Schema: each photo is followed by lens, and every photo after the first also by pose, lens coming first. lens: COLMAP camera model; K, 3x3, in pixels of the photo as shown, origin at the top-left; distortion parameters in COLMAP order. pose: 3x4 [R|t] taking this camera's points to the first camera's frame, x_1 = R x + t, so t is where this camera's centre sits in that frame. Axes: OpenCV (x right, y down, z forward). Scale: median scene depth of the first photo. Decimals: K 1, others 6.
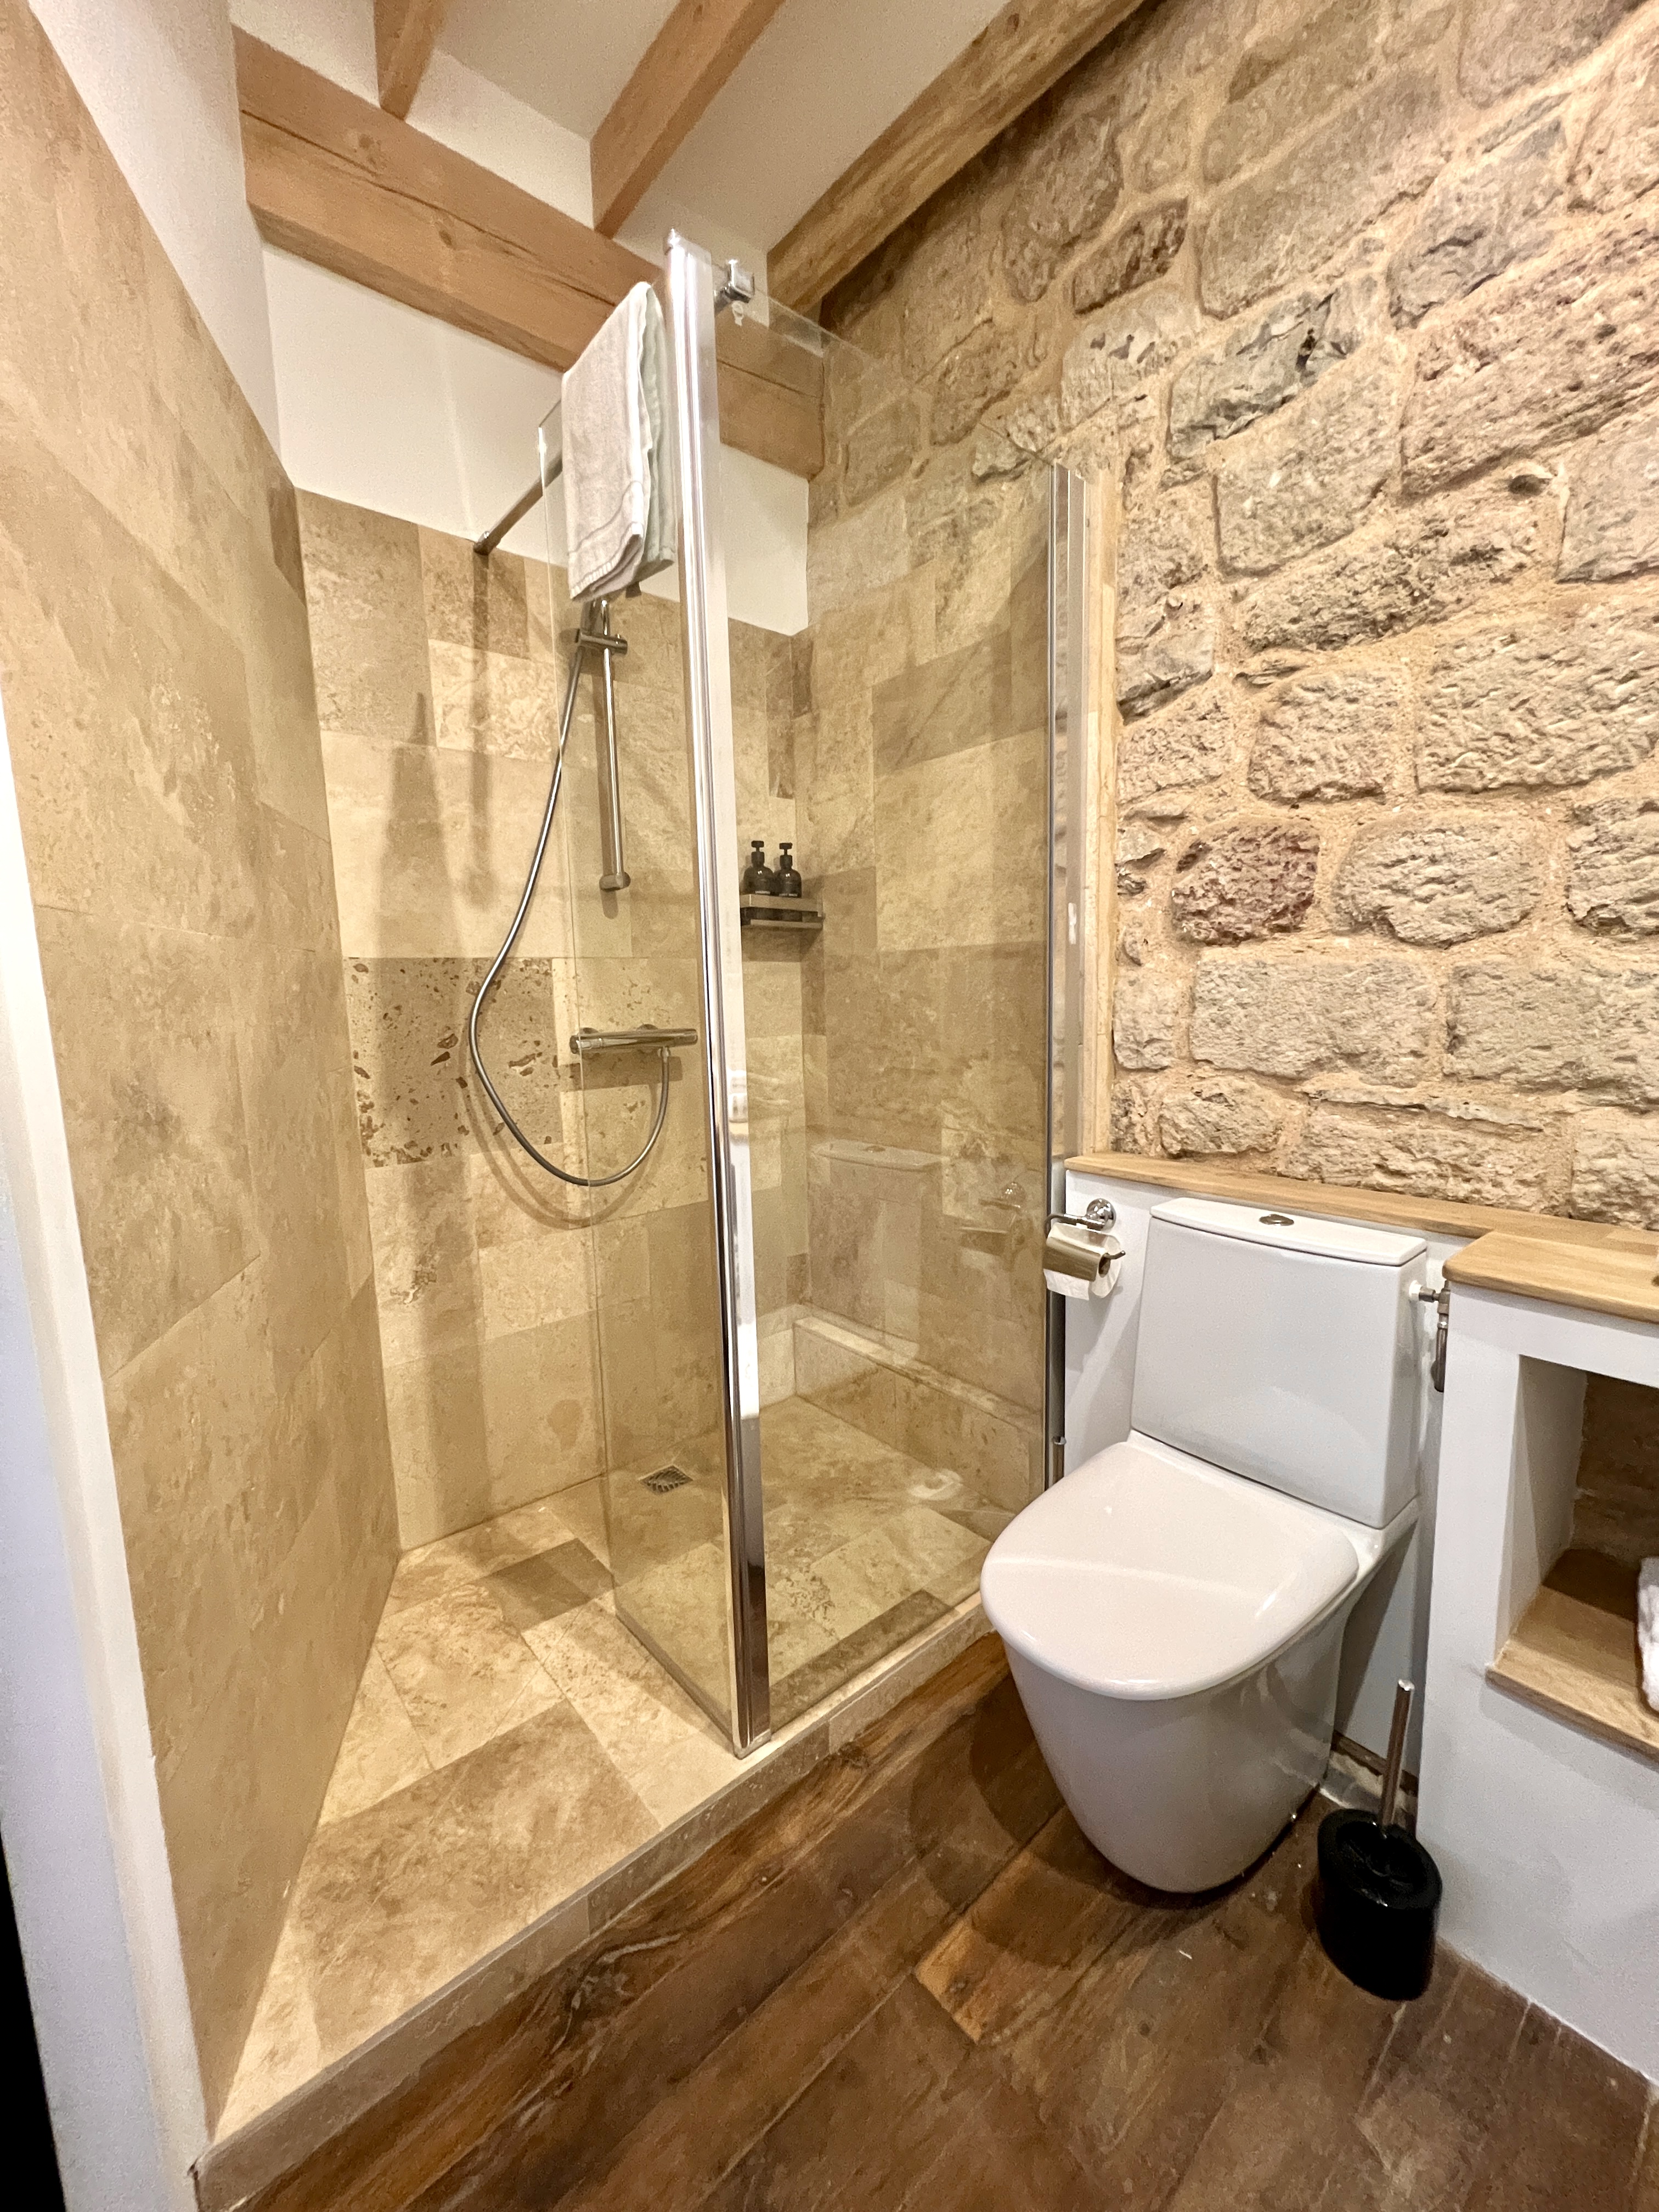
lens RADIAL K [[884.9, 0, 832.4], [0, 884.9, 1109.8], [0, 0, 1]] dist [-0.000453, -0.000433]
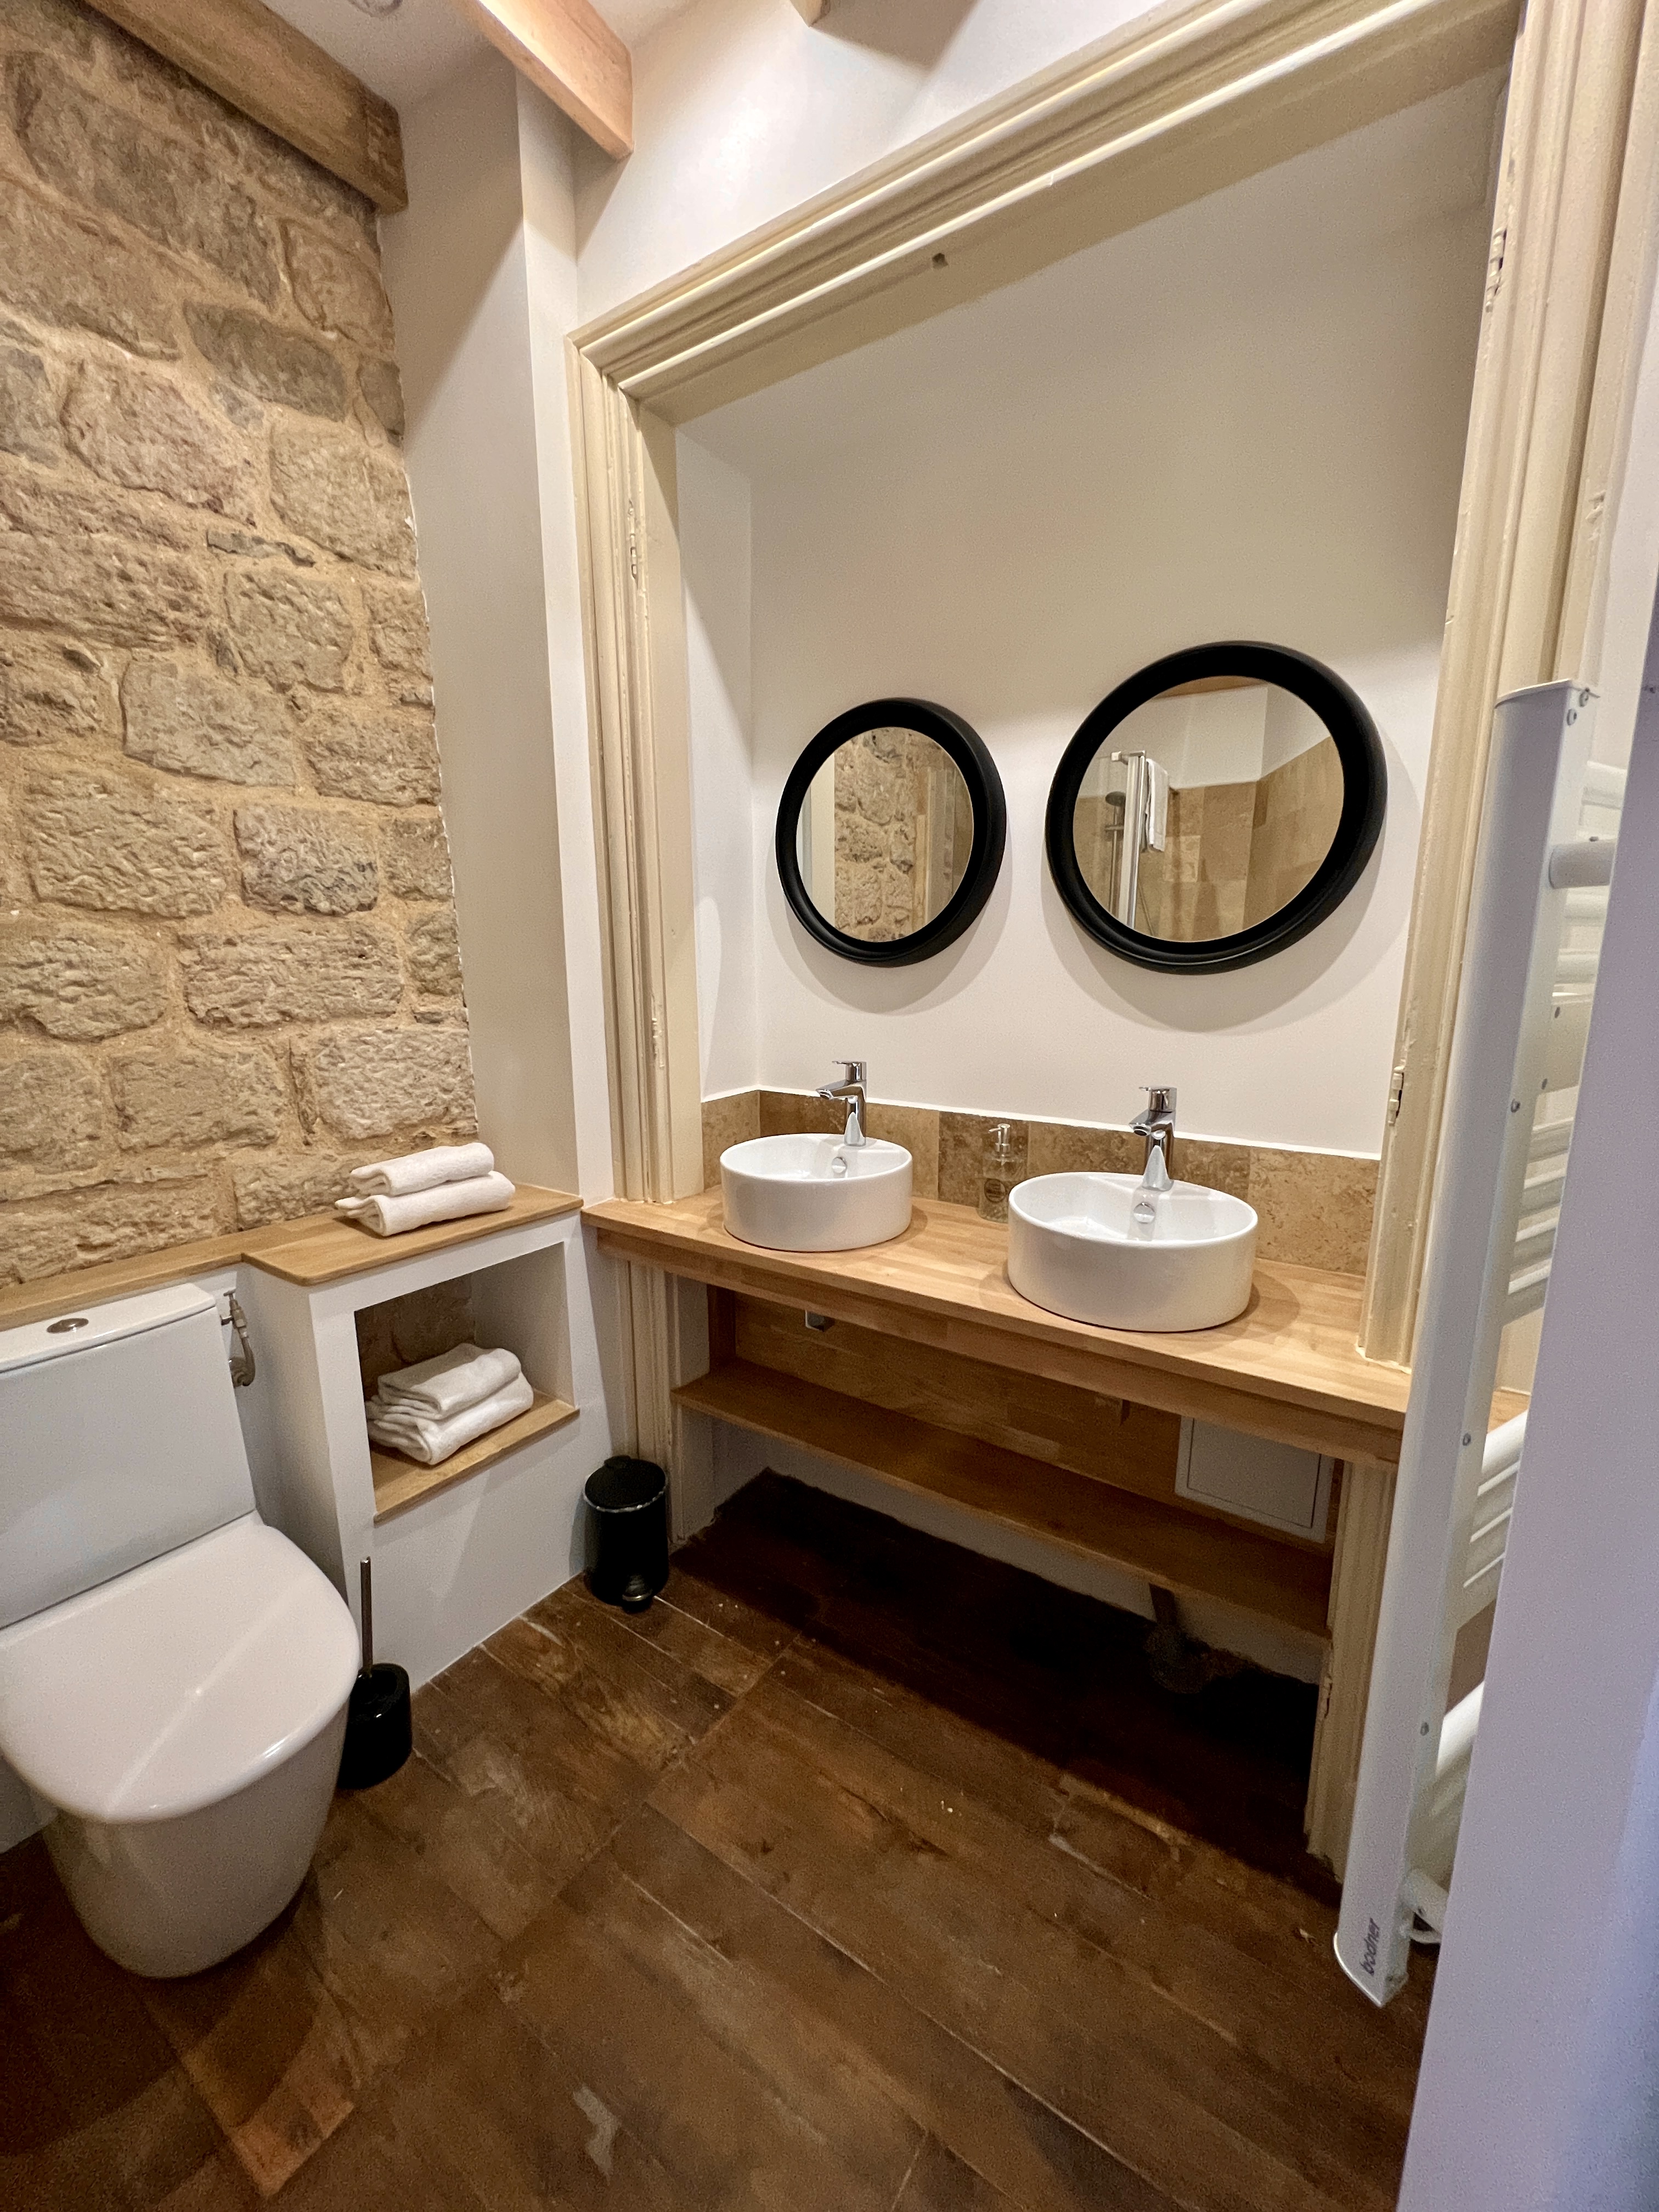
lens RADIAL K [[884.9, 0, 834.1], [0, 884.9, 1111.9], [0, 0, 1]] dist [-0.000453, -0.000433]
pose [[-0.257848, -0.156221, 0.953472, -0.678120], [0.141112, 0.970171, 0.197118, -0.195676], [-0.955825, 0.185372, -0.228112, 0.390627]]
